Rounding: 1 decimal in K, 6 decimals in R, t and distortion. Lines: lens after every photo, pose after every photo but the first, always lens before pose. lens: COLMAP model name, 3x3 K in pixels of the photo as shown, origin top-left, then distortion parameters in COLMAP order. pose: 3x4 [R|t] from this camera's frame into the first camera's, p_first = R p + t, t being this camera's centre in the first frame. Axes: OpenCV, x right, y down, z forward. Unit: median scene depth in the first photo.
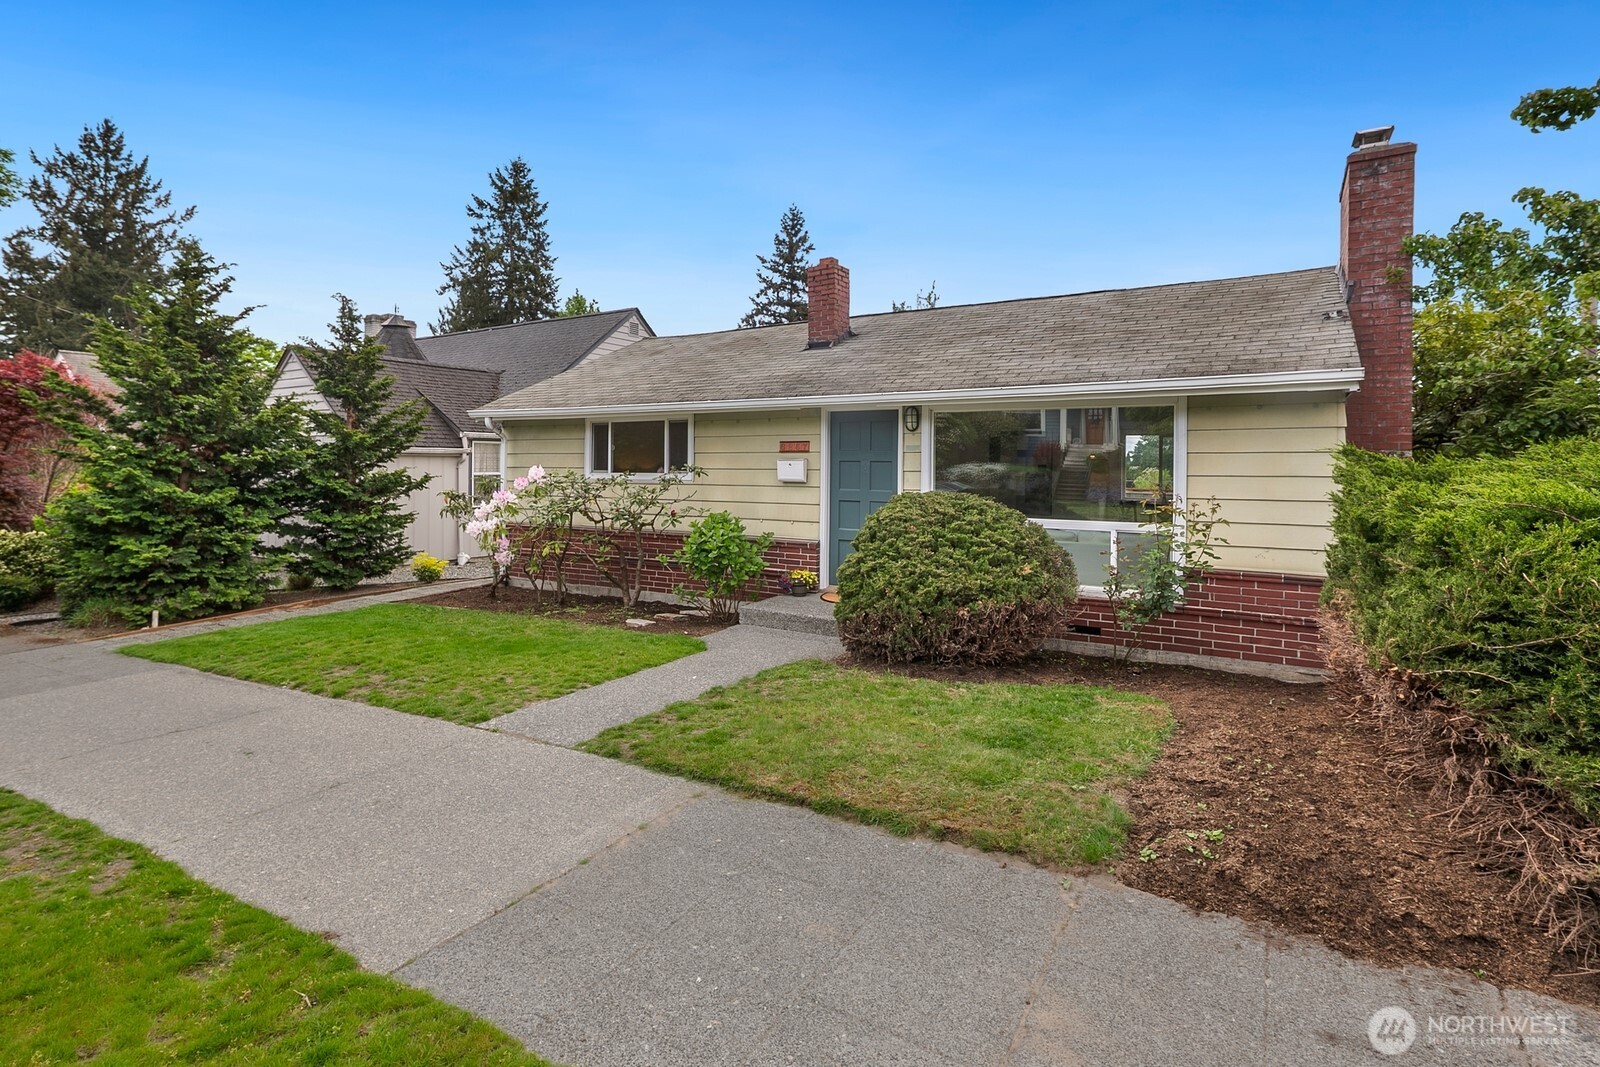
lens RADIAL K [[795.3, 0, 802.7], [0, 795.3, 463.6], [0, 0, 1]] dist [0.019589, 0.000073]
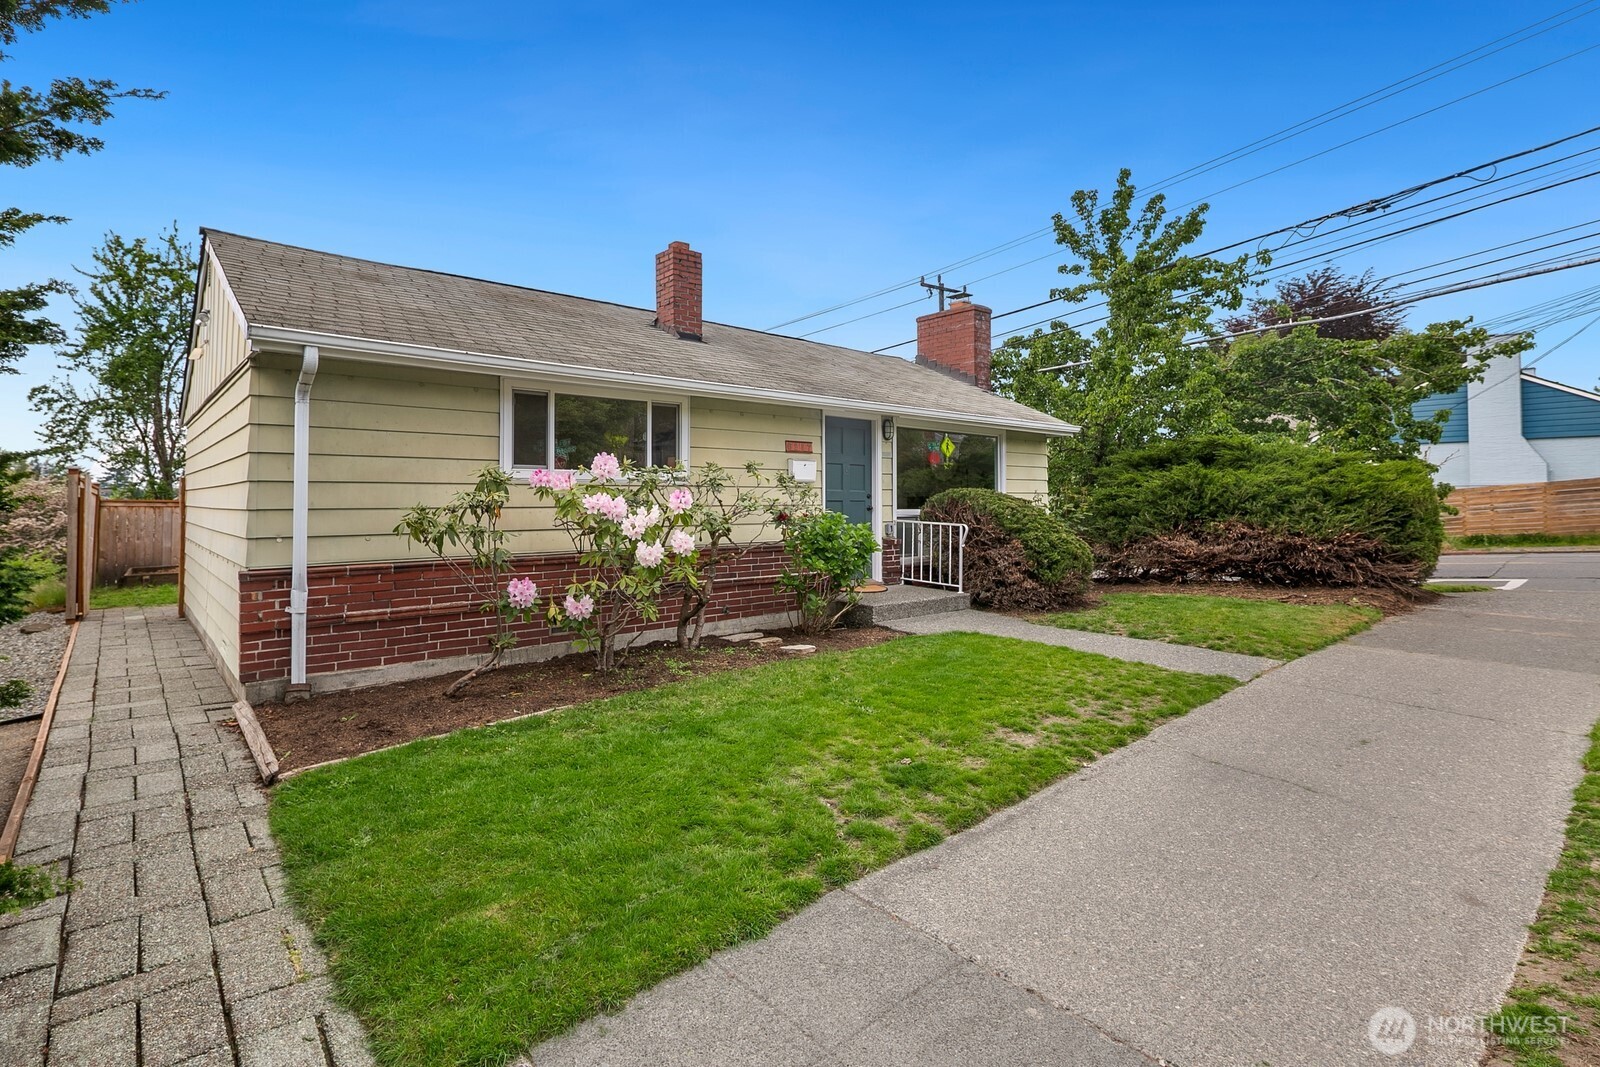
lens RADIAL K [[785.1, 0, 800.3], [0, 785.1, 484.0], [0, 0, 1]] dist [-0.000234, -0.000321]
pose [[0.297351, 0.012476, 0.954687, -0.846381], [-0.004059, 0.999922, -0.011803, 0.032588], [-0.954760, -0.000366, 0.297378, 0.646816]]
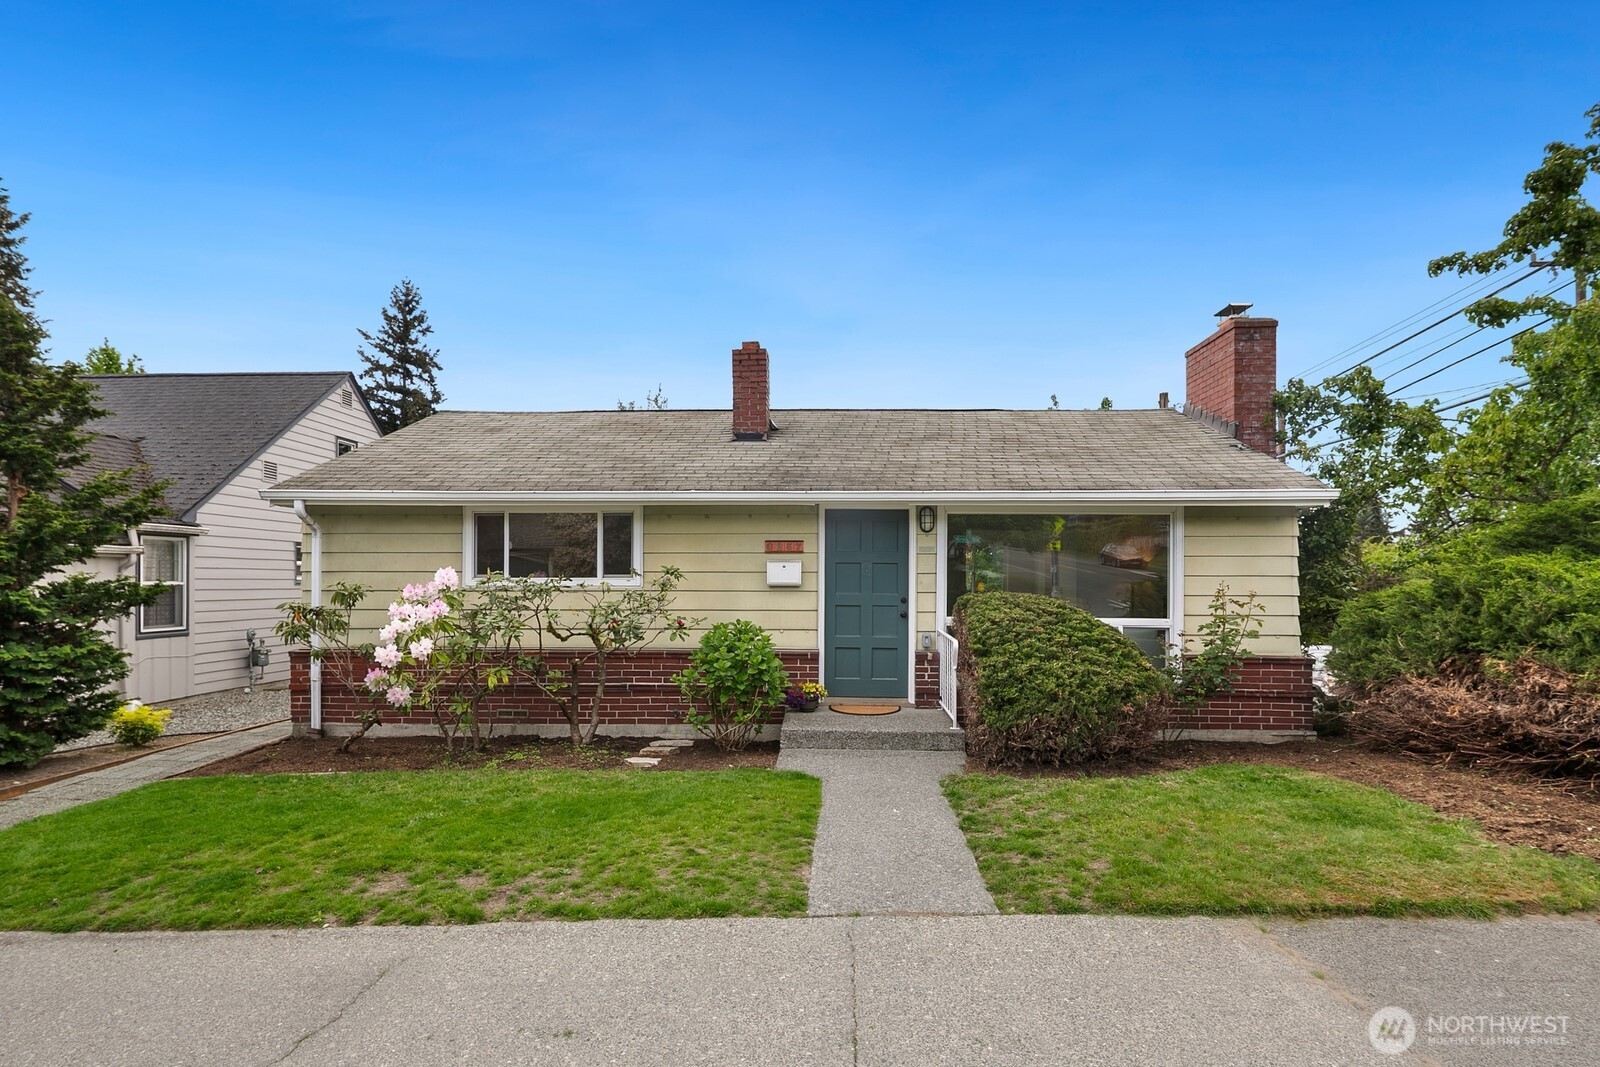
lens RADIAL K [[791.2, 0, 798.3], [0, 791.2, 580.7], [0, 0, 1]] dist [-0.001058, -0.000831]
pose [[0.871374, -0.003781, 0.490605, -0.395392], [0.000401, 0.999975, 0.006995, 0.009824], [-0.490620, -0.005899, 0.871354, 0.195216]]
